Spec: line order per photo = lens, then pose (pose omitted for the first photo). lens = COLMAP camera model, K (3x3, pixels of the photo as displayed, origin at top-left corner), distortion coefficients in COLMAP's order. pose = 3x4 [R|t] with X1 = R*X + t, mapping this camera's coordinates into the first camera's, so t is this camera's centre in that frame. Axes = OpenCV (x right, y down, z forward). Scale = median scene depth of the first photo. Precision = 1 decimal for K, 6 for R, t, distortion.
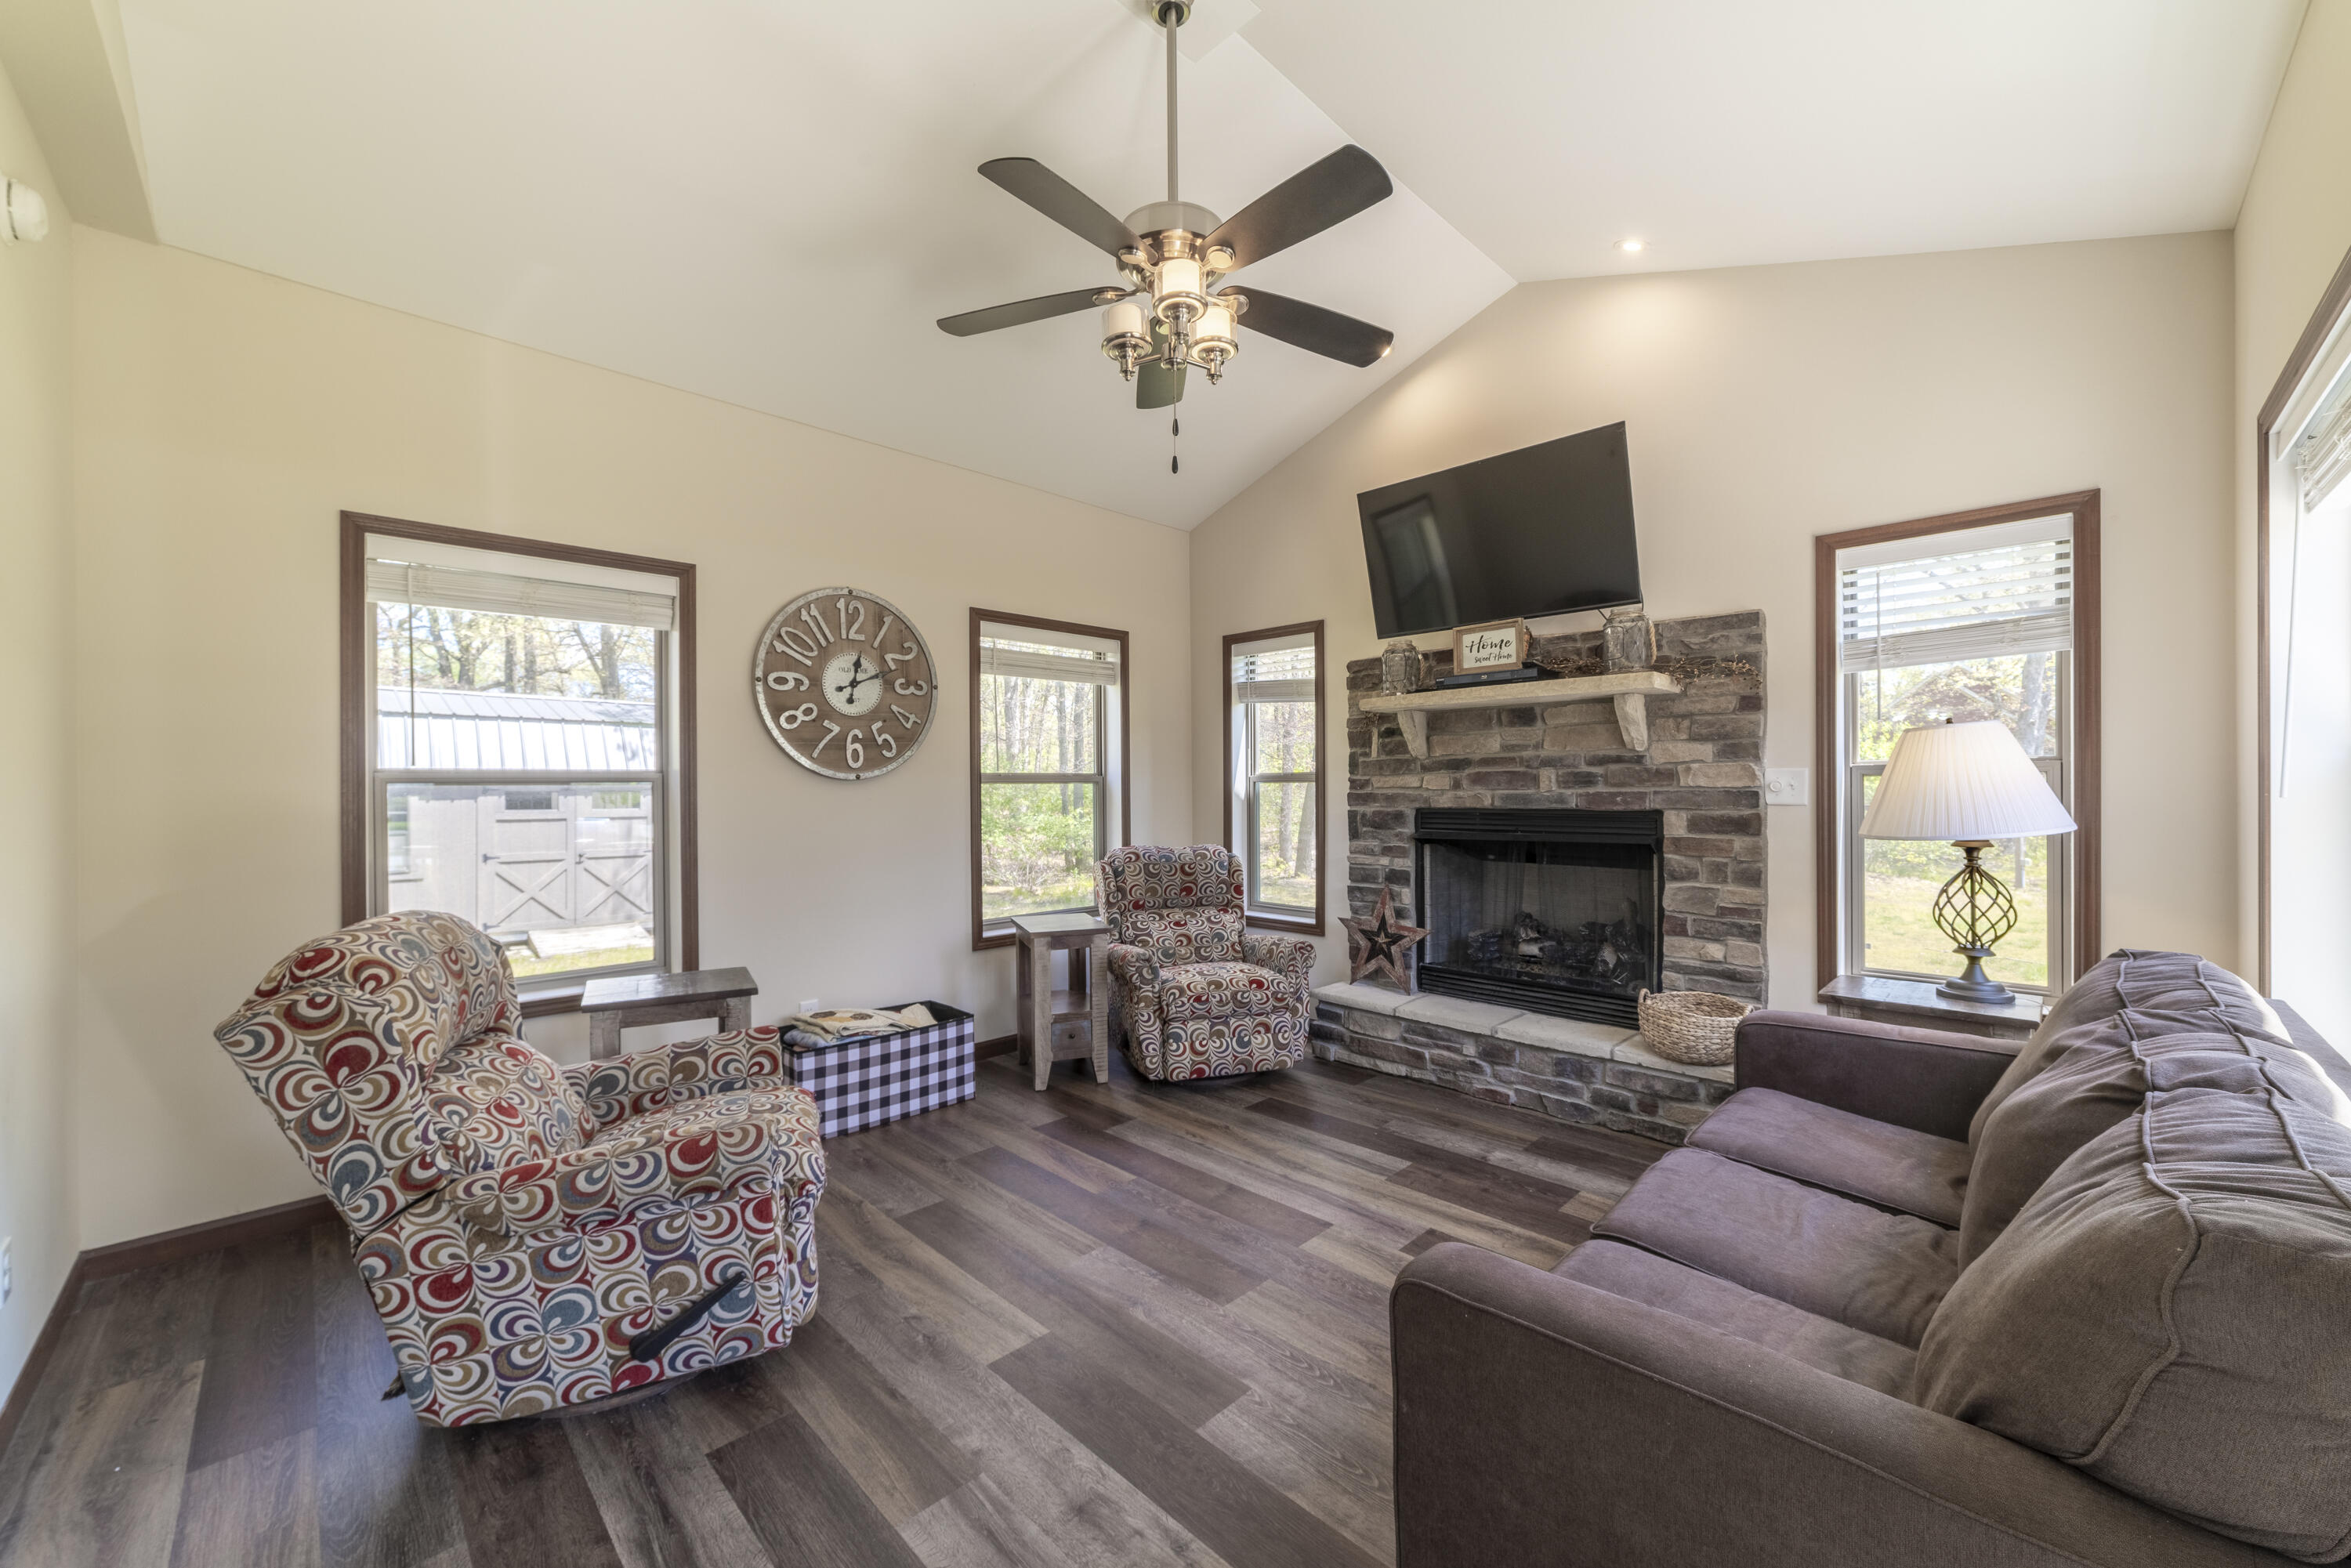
lens RADIAL K [[897.6, 0, 1169.7], [0, 897.6, 786.7], [0, 0, 1]] dist [-0.012647, 0.003133]
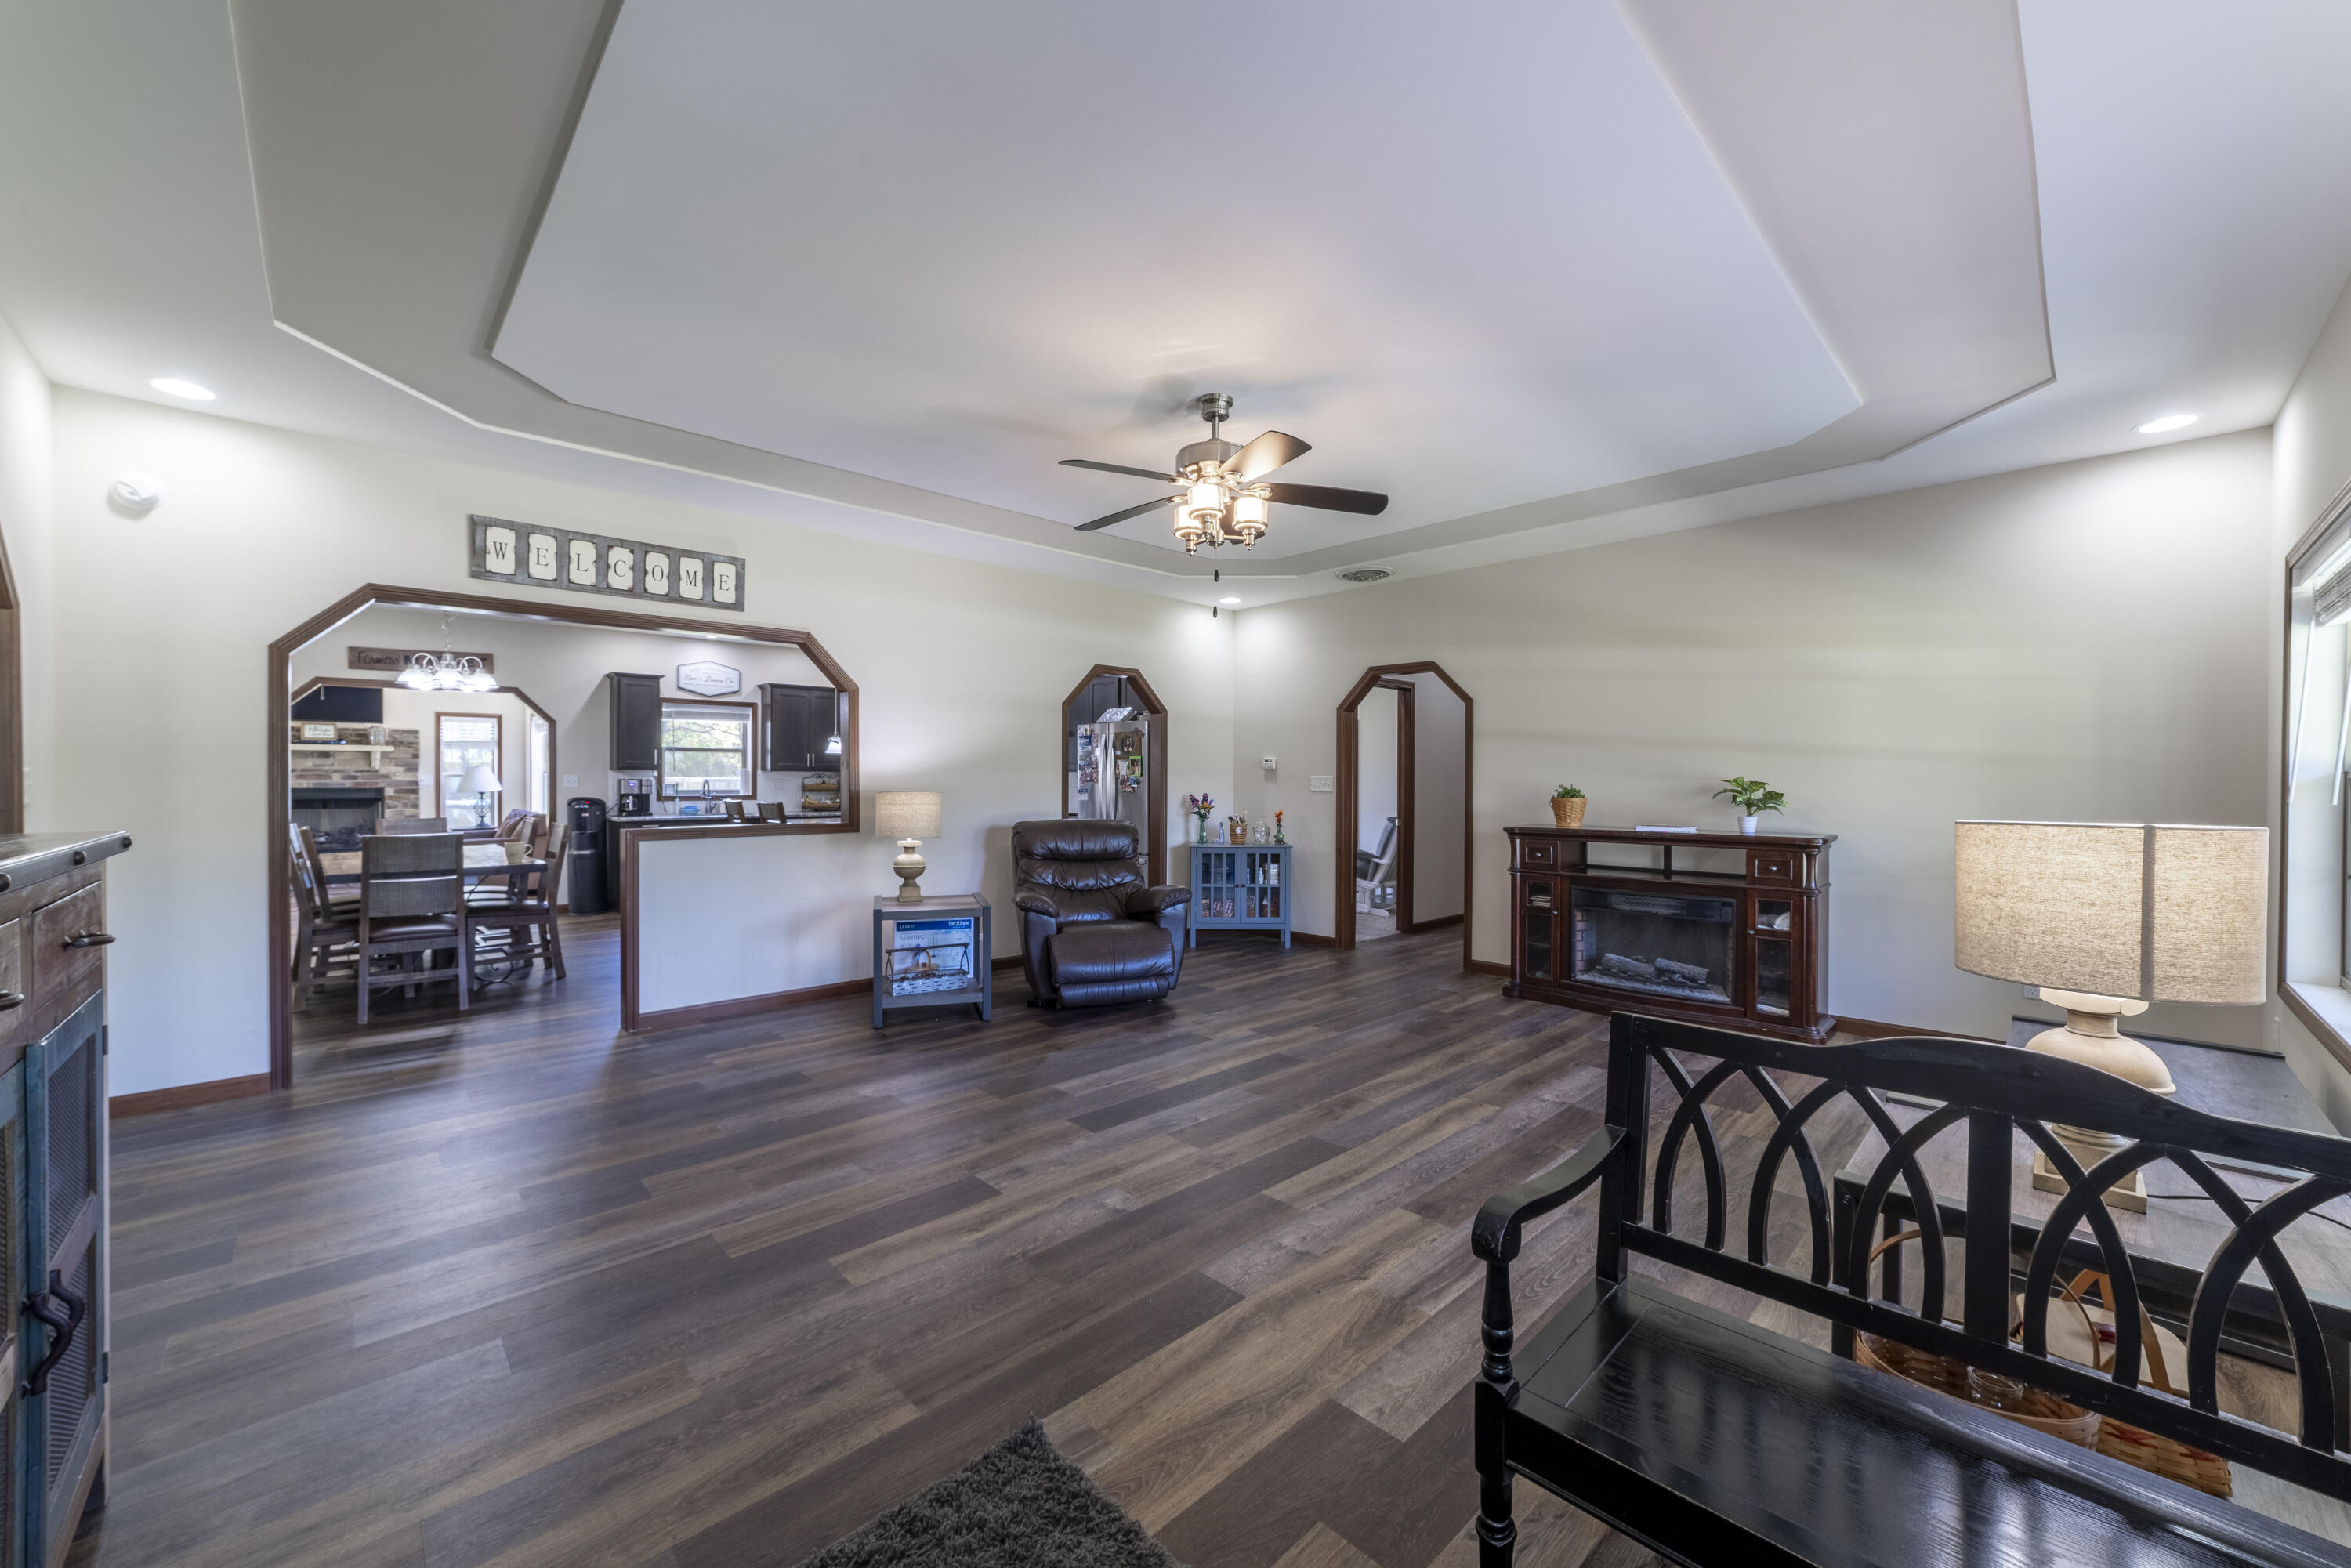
lens RADIAL K [[897.6, 0, 1177.9], [0, 897.6, 783.6], [0, 0, 1]] dist [-0.012647, 0.003133]
pose [[0.014259, -0.000395, 0.999898, -2.436298], [-0.003996, 0.999992, 0.000452, 0.000244], [-0.999890, -0.004002, 0.014257, -1.770950]]
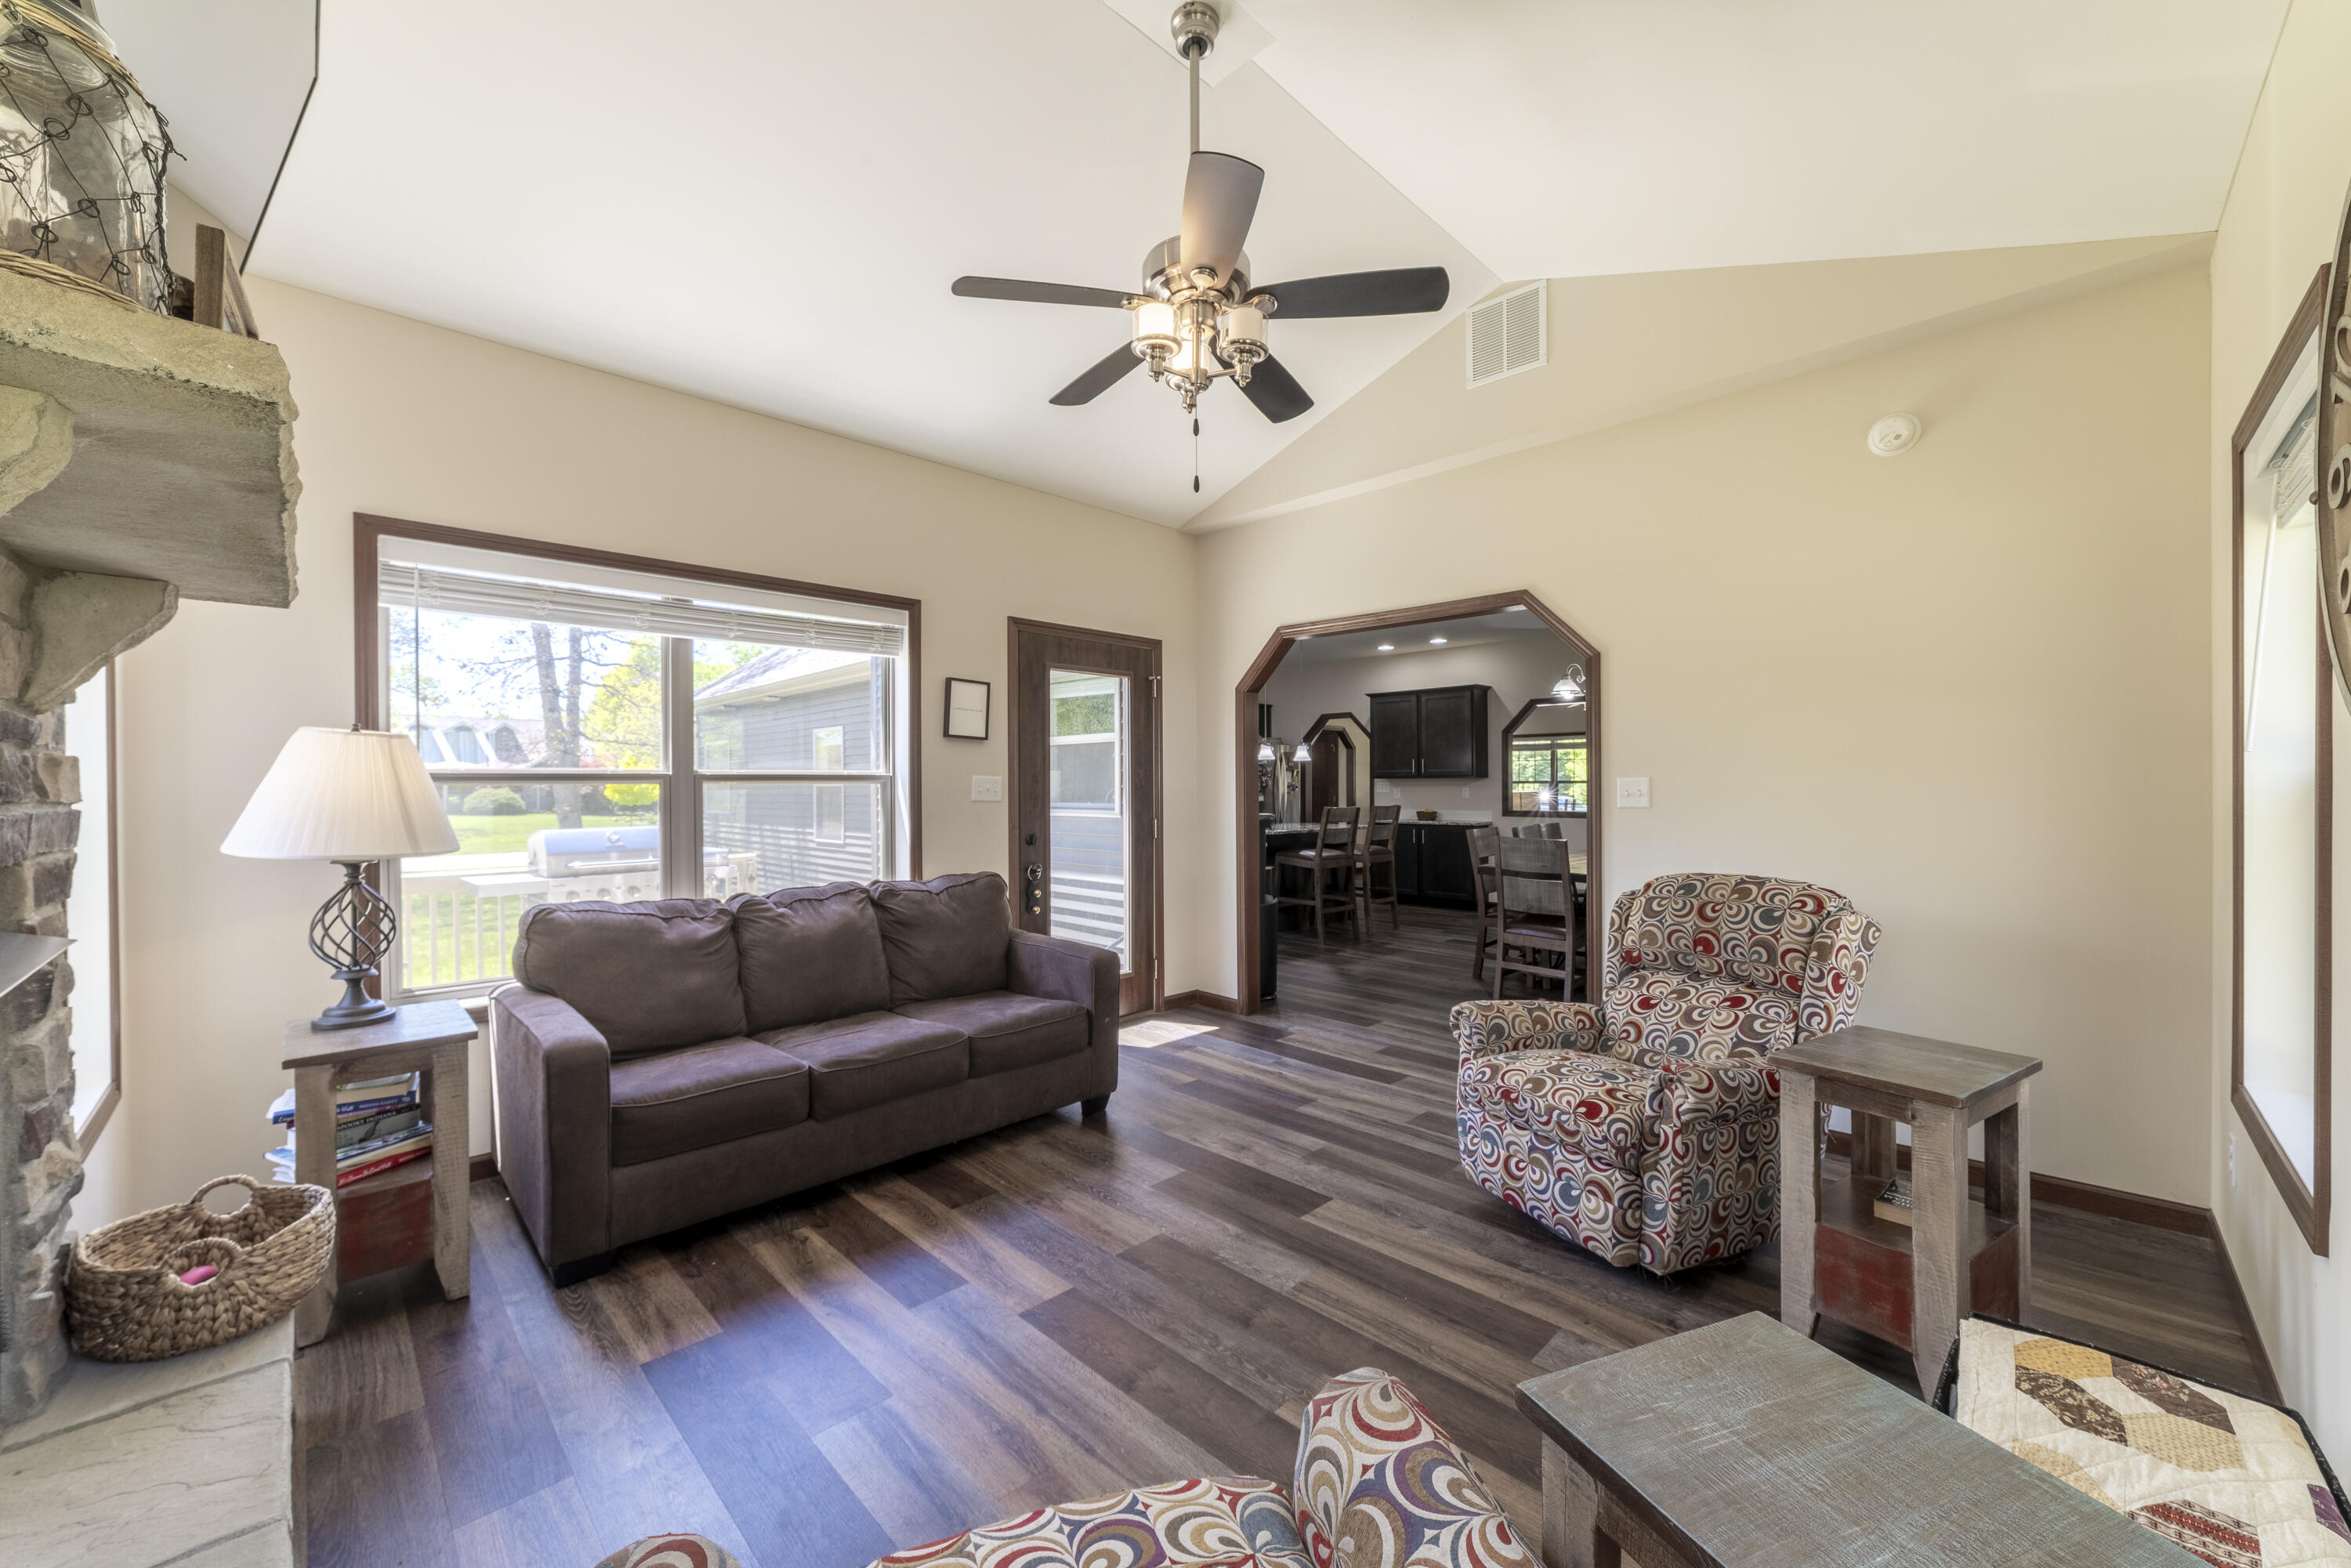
lens RADIAL K [[897.6, 0, 1154.2], [0, 897.6, 789.3], [0, 0, 1]] dist [-0.012647, 0.003133]
pose [[-0.999777, 0.010963, 0.018065, 0.024756], [0.010954, 0.999940, -0.000644, -0.000446], [-0.018071, -0.000446, -0.999837, 1.301361]]
